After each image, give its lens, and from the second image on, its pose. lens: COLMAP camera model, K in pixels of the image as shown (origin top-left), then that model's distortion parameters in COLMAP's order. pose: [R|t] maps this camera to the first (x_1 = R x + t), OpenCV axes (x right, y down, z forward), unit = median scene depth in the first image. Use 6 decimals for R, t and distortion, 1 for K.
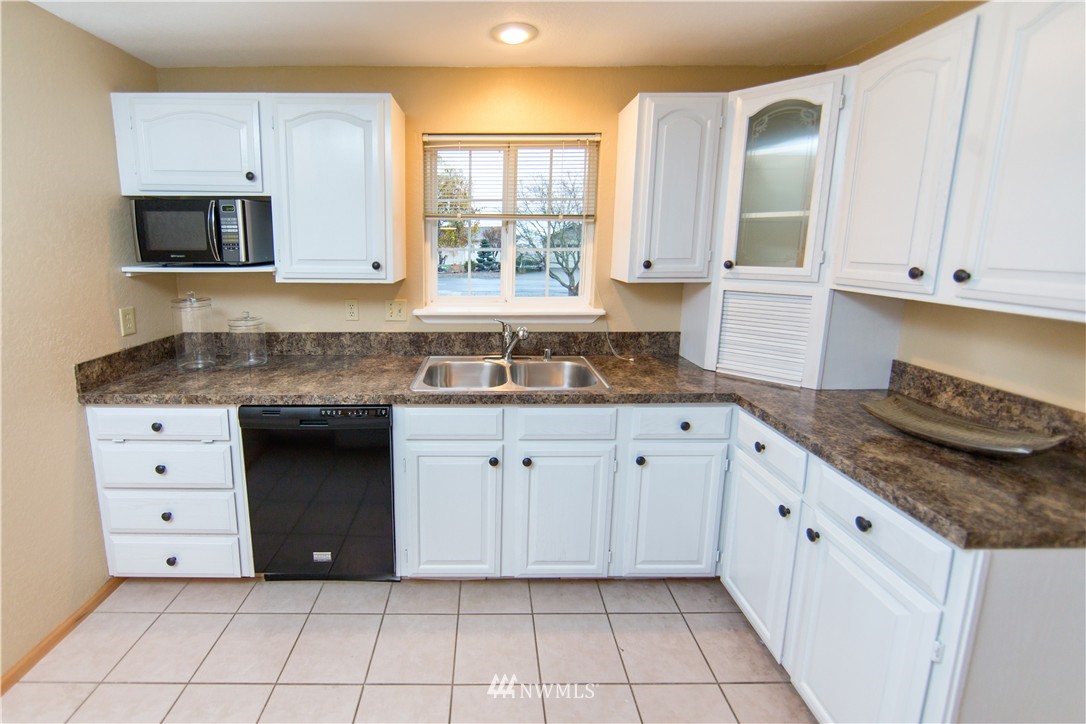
lens RADIAL K [[448.3, 0, 480.7], [0, 448.3, 313.7], [0, 0, 1]] dist [-0.006603, -0.000120]
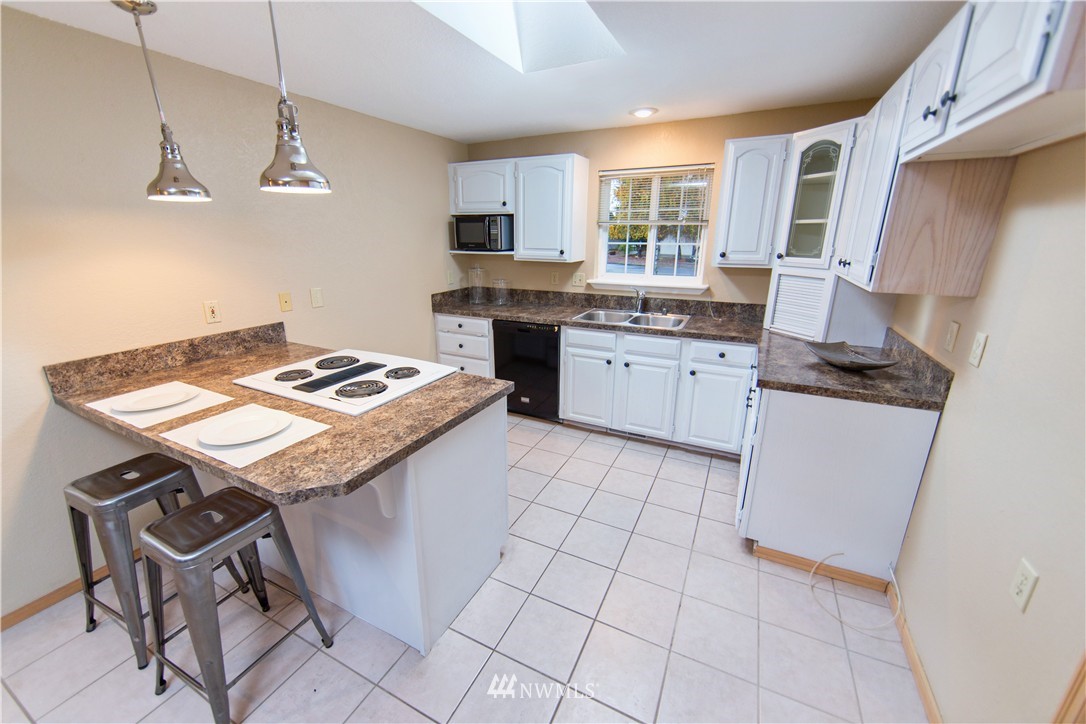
lens RADIAL K [[429.8, 0, 541.9], [0, 429.8, 363.8], [0, 0, 1]] dist [0.000641, -0.000320]
pose [[0.897832, 0.128389, -0.421205, 0.500227], [-0.068089, 0.985524, 0.155264, 0.076485], [0.435042, -0.110722, 0.893577, -0.667798]]
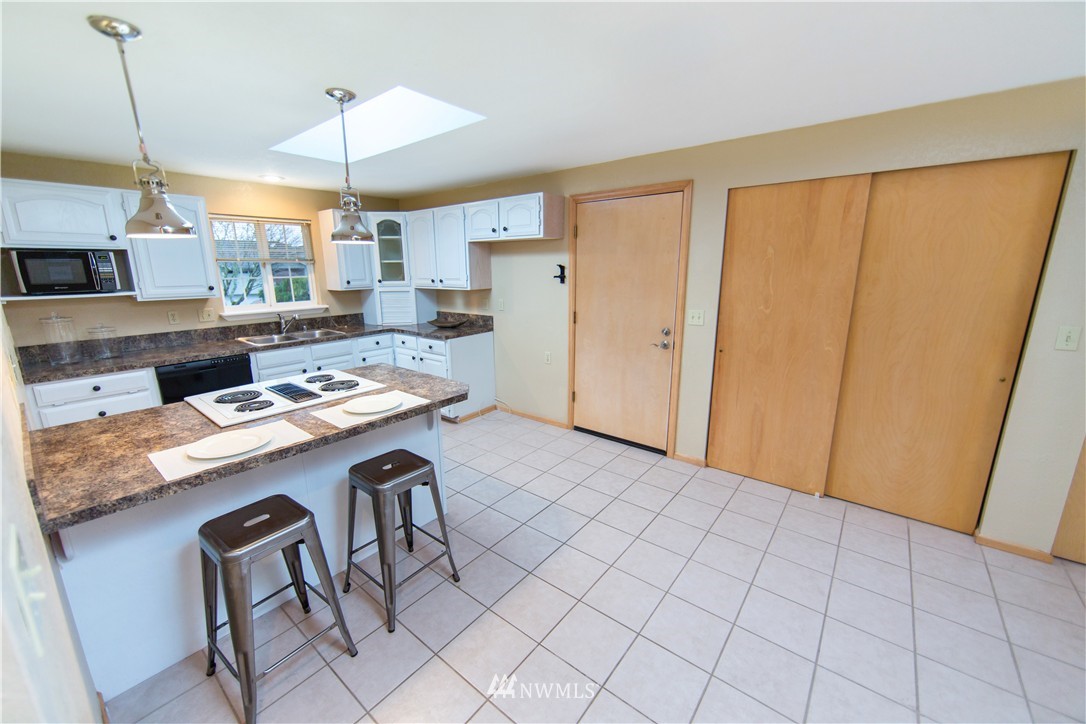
lens RADIAL K [[429.8, 0, 552.1], [0, 429.8, 366.2], [0, 0, 1]] dist [0.000641, -0.000320]
pose [[0.589572, -0.190377, 0.784959, -0.892581], [0.132795, 0.981449, 0.138291, 0.160180], [-0.796725, 0.022706, 0.603916, -1.265336]]
